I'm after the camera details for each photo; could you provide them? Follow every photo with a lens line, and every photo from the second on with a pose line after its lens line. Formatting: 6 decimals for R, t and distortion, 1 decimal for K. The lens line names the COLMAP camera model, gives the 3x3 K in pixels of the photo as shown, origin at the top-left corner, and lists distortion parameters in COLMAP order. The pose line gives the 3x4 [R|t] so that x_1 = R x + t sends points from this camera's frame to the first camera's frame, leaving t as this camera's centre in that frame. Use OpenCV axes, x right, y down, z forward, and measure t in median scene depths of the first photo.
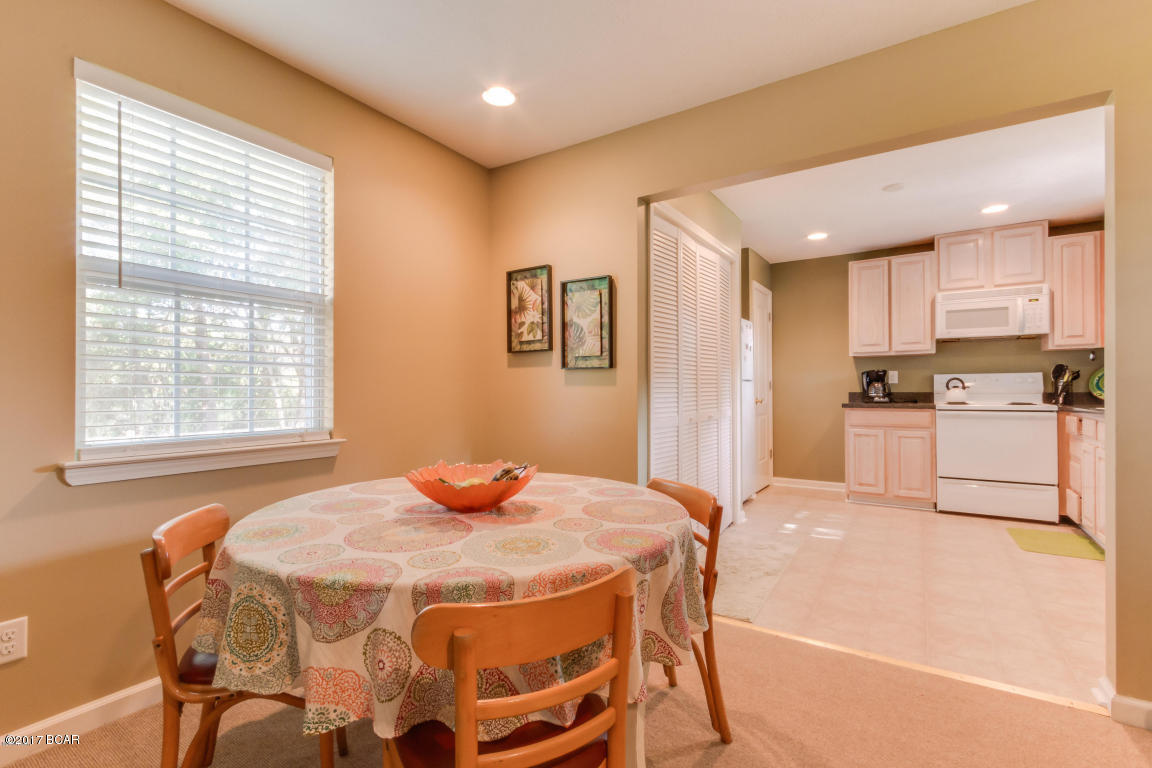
lens RADIAL K [[524.4, 0, 576.8], [0, 524.4, 387.0], [0, 0, 1]] dist [0.000390, -0.000223]
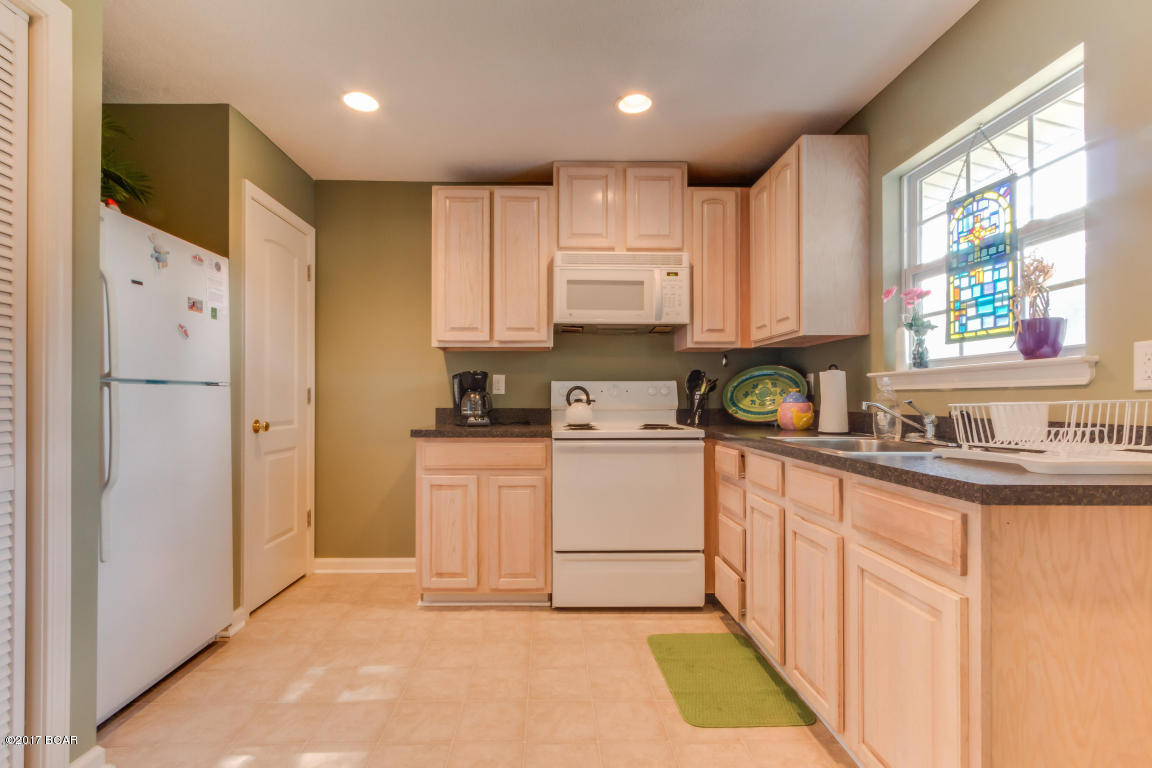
lens RADIAL K [[524.4, 0, 576.8], [0, 524.4, 387.0], [0, 0, 1]] dist [0.000390, -0.000223]
pose [[0.805636, 0.018795, 0.592113, 0.351340], [-0.007236, 0.999734, -0.021889, -0.002776], [-0.592367, 0.013350, 0.805558, 0.499826]]
